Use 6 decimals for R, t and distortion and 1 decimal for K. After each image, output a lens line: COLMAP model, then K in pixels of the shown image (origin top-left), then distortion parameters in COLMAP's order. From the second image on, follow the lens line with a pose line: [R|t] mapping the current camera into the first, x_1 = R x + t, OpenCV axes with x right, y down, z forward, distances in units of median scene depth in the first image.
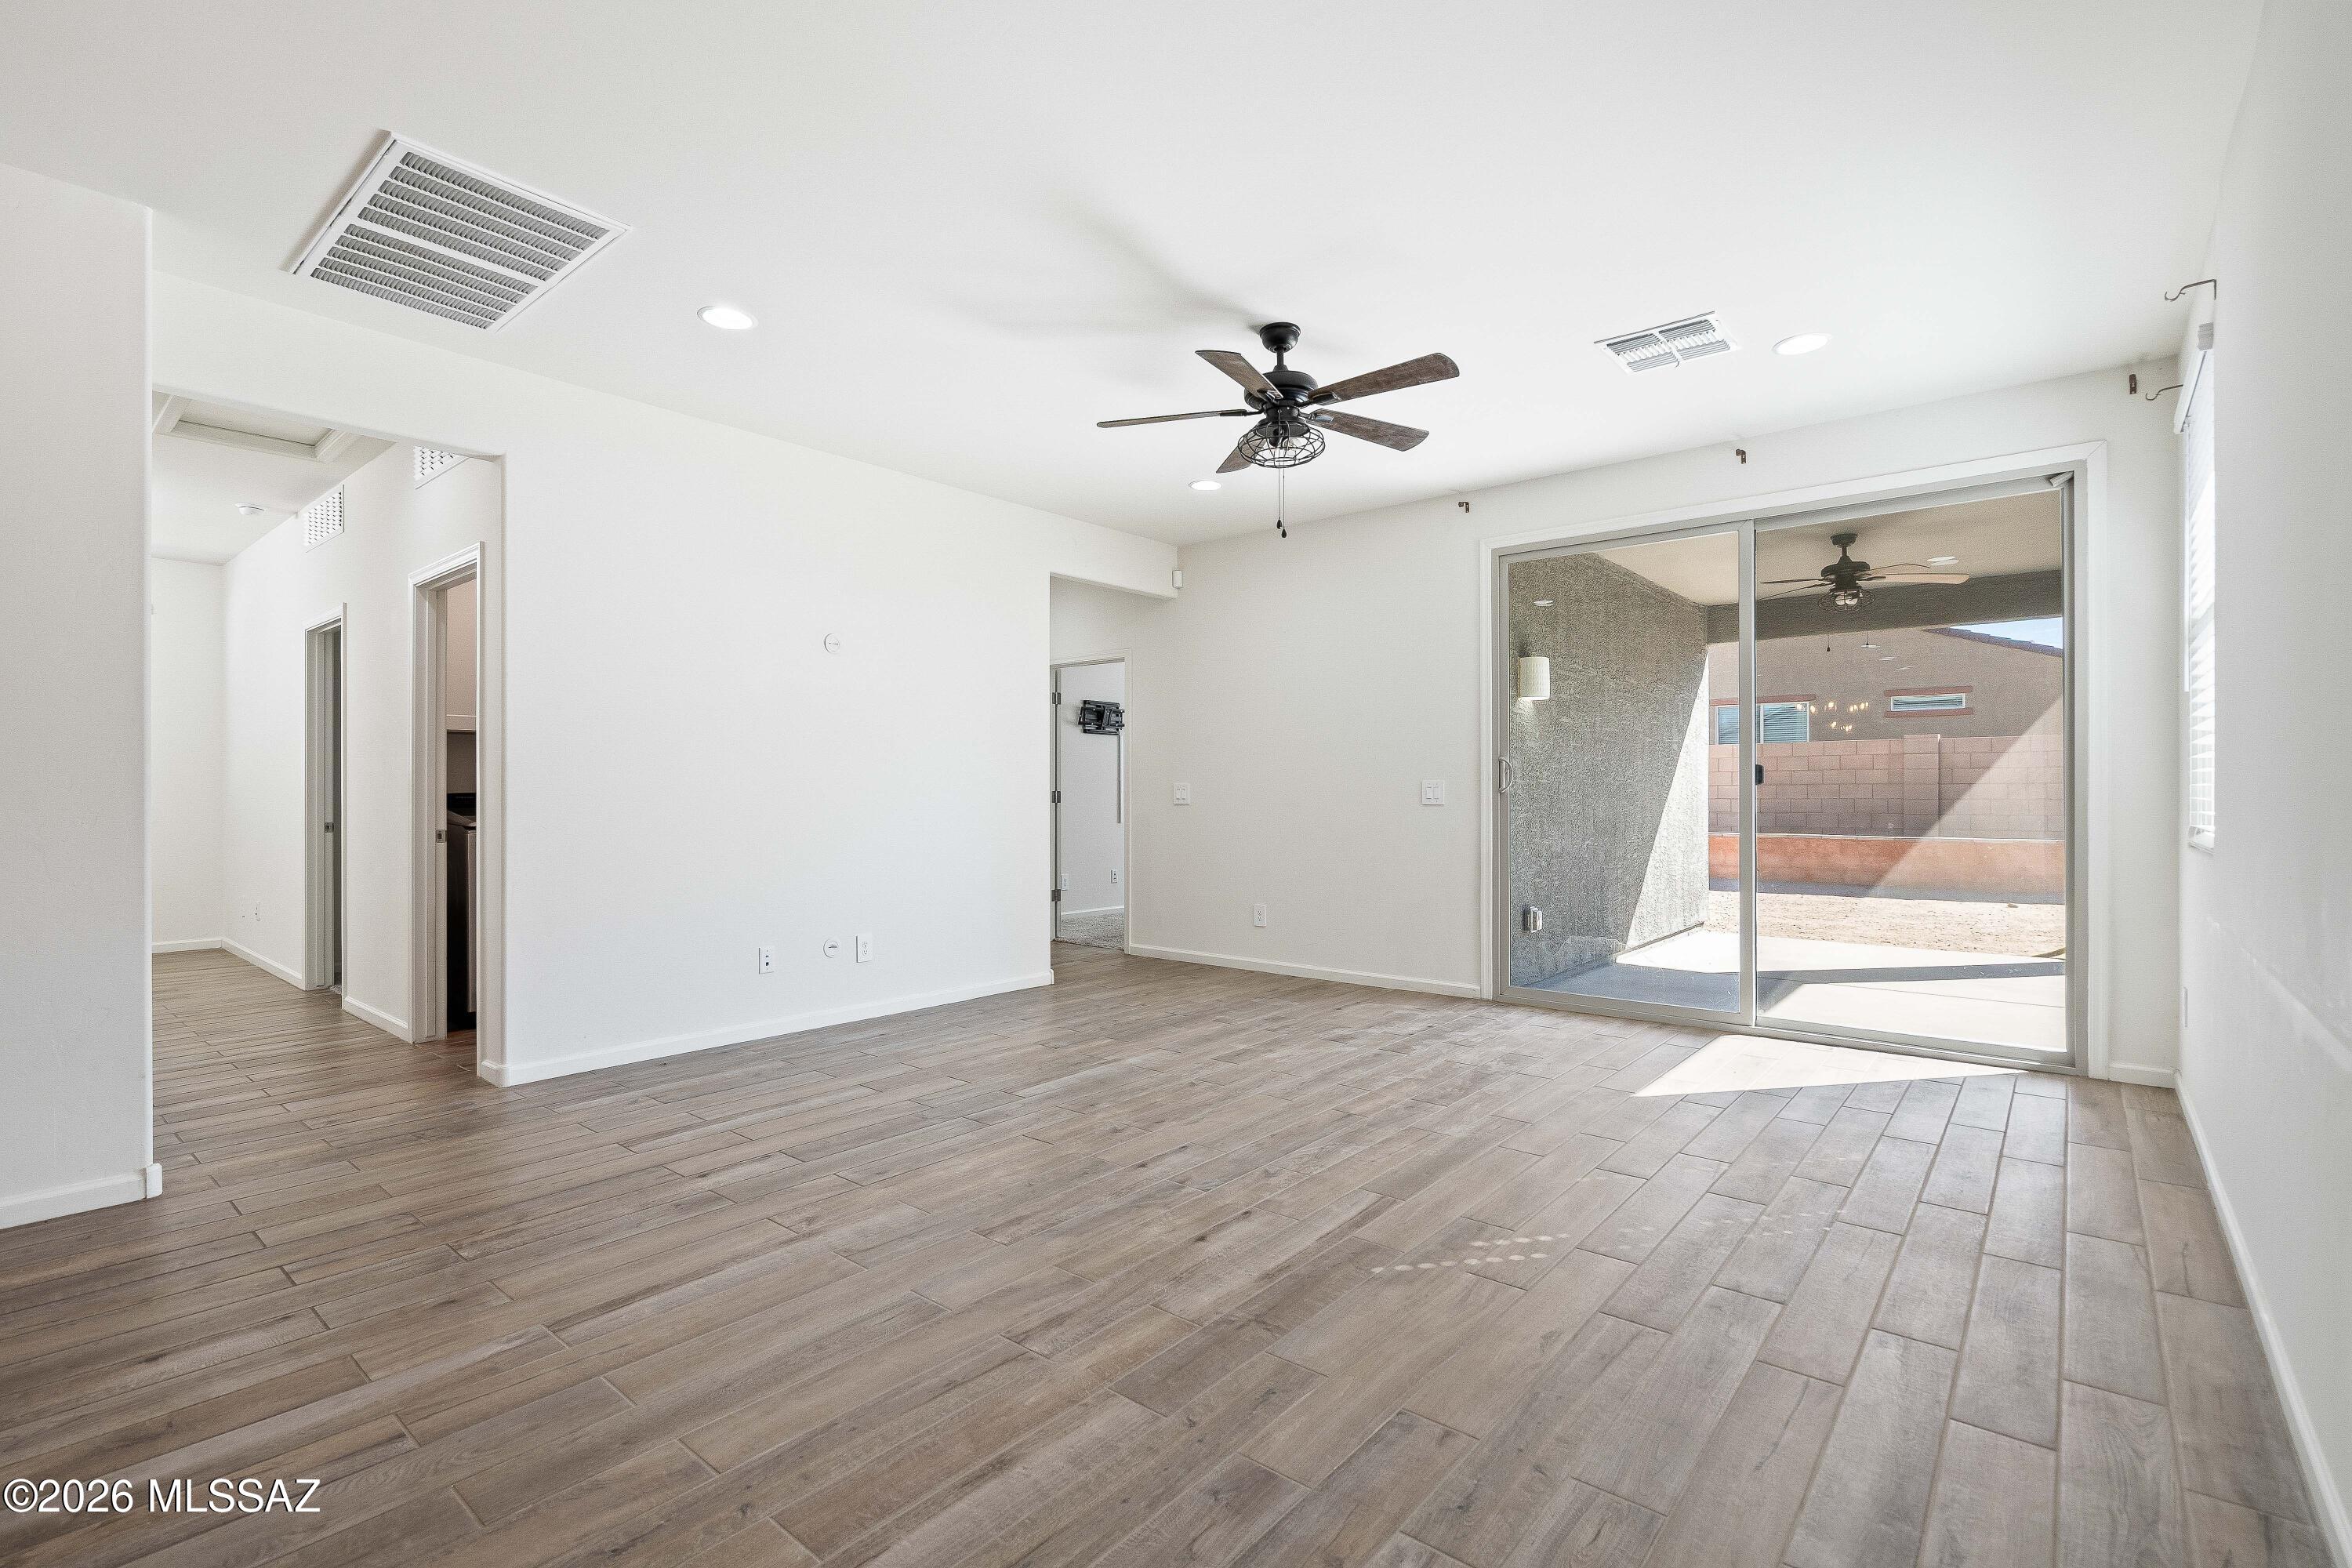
lens RADIAL K [[1077.6, 0, 1164.7], [0, 1077.6, 794.3], [0, 0, 1]] dist [-0.002951, -0.000184]
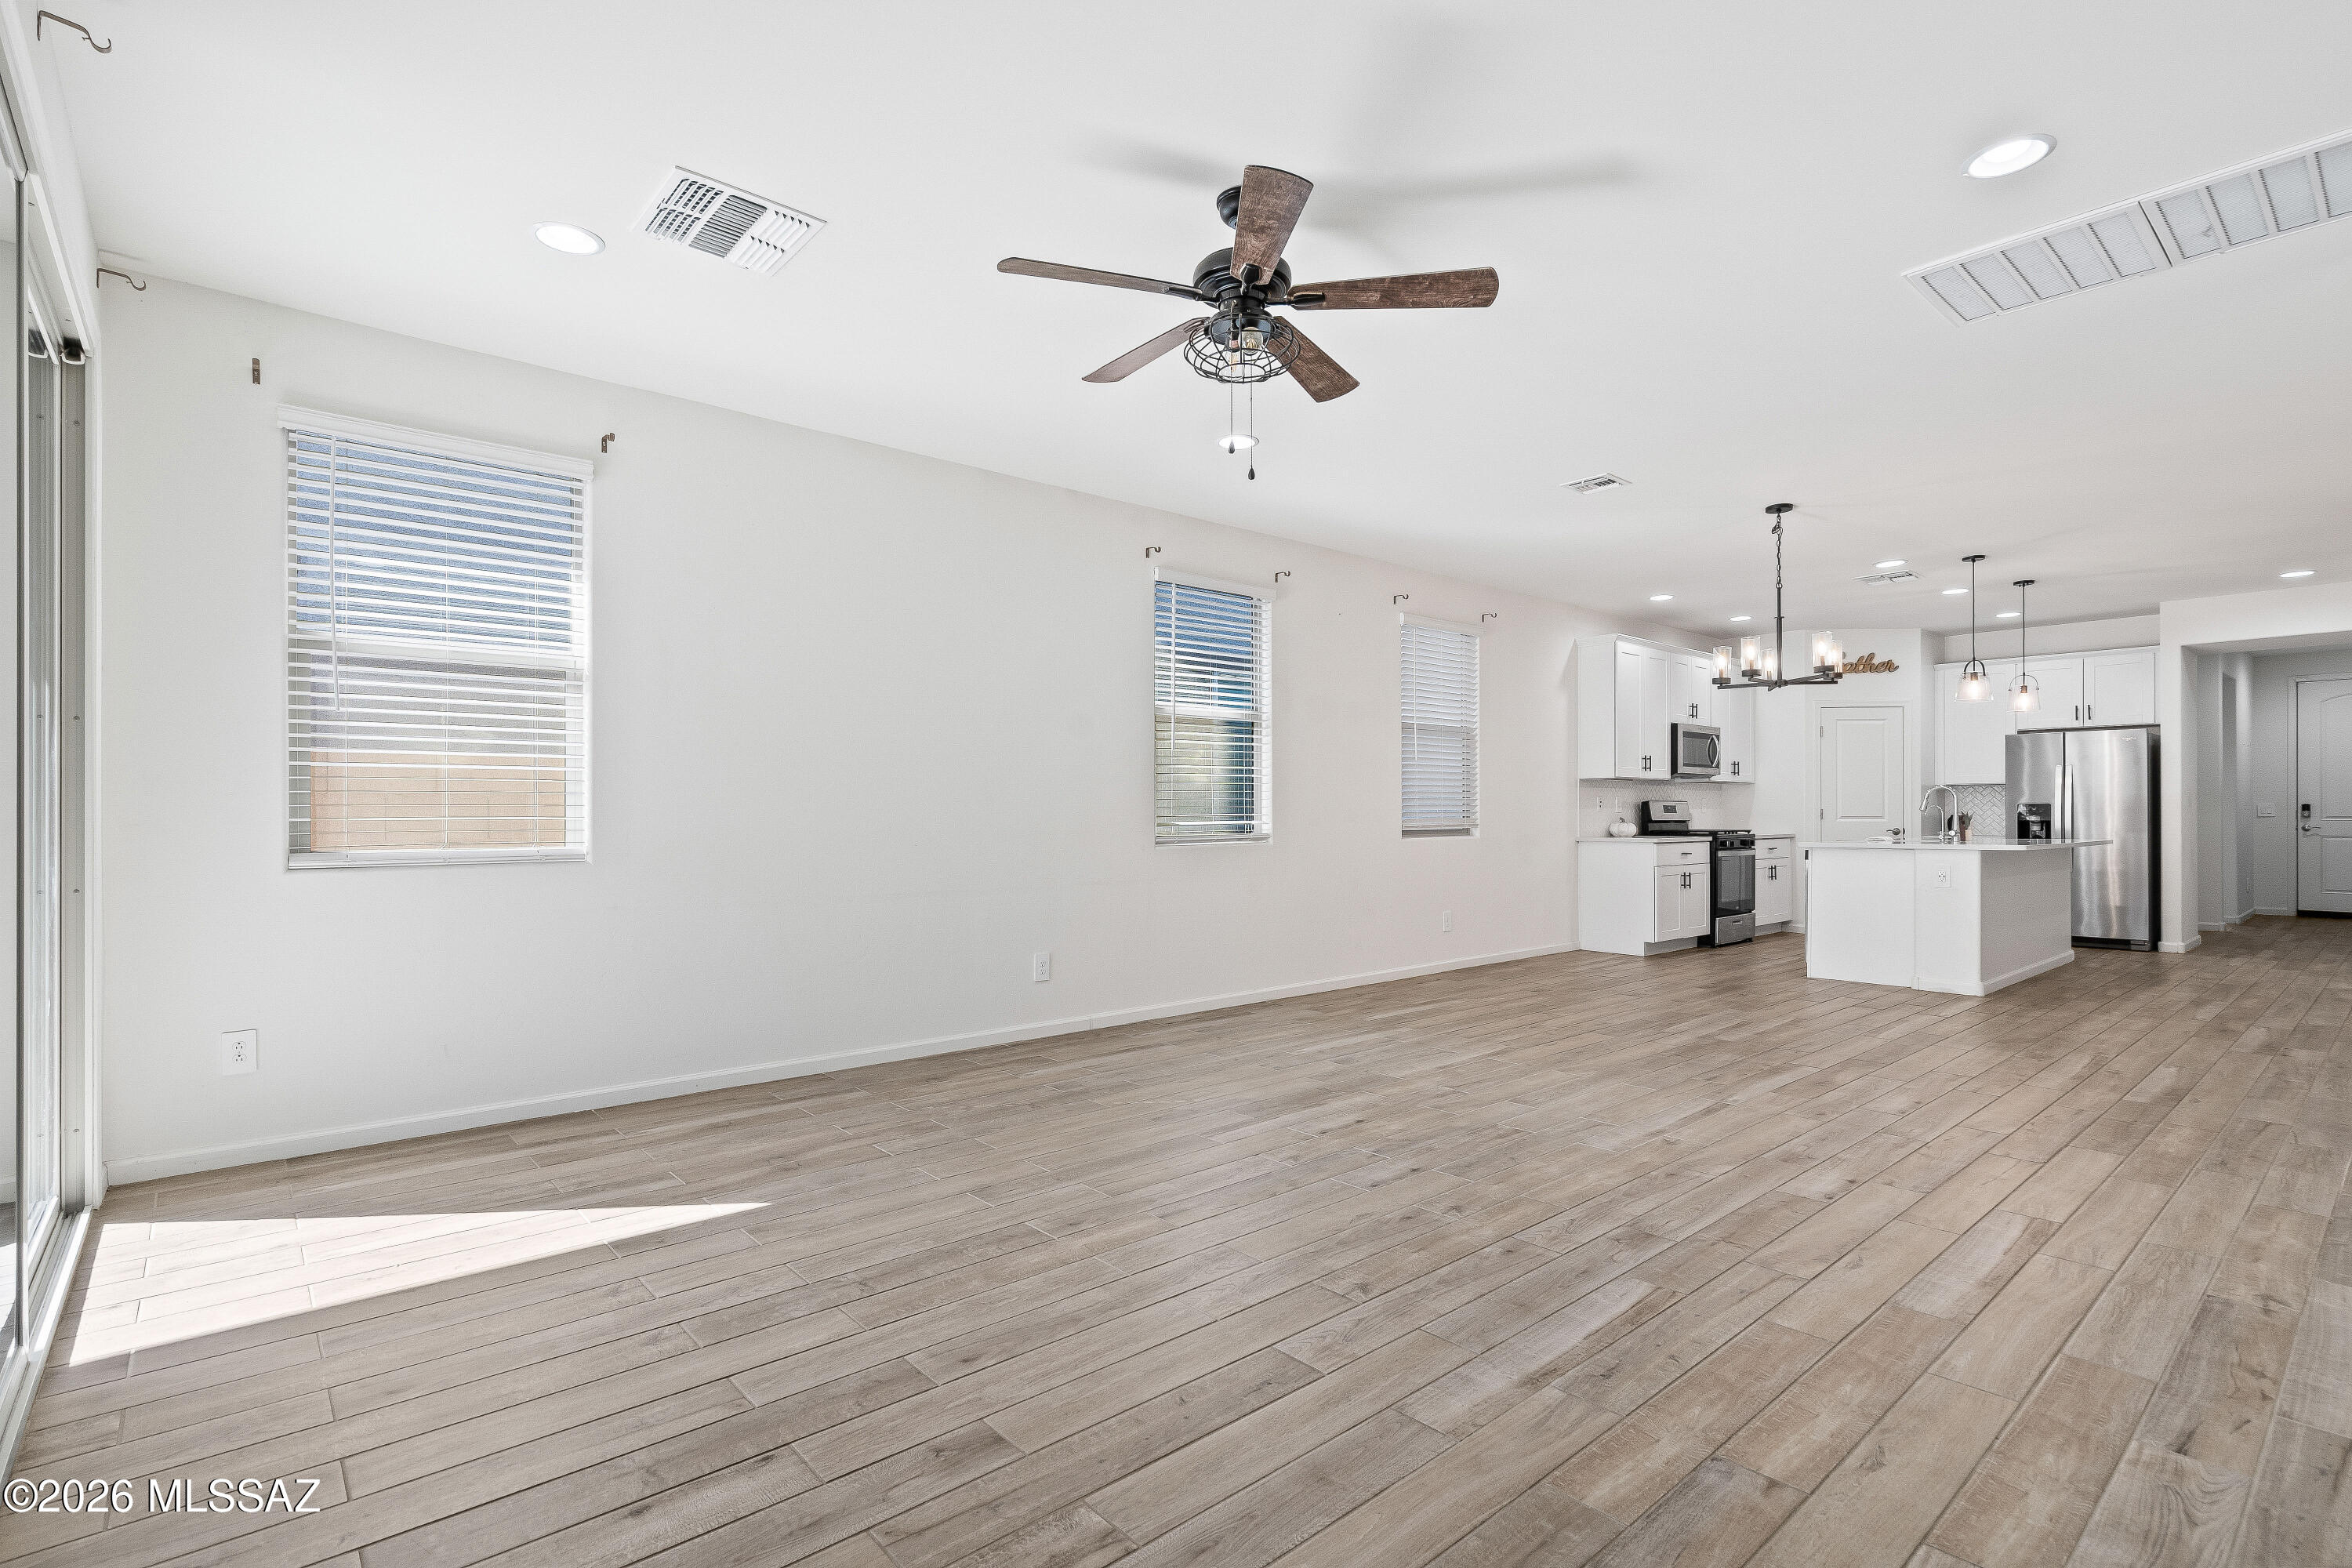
lens RADIAL K [[1103.8, 0, 1147.7], [0, 1103.8, 809.4], [0, 0, 1]] dist [-0.000868, -0.000283]
pose [[-0.985345, 0.004935, 0.170501, 0.047158], [0.004661, 0.999987, -0.002005, -0.001597], [-0.170509, -0.001180, -0.985355, 1.994329]]
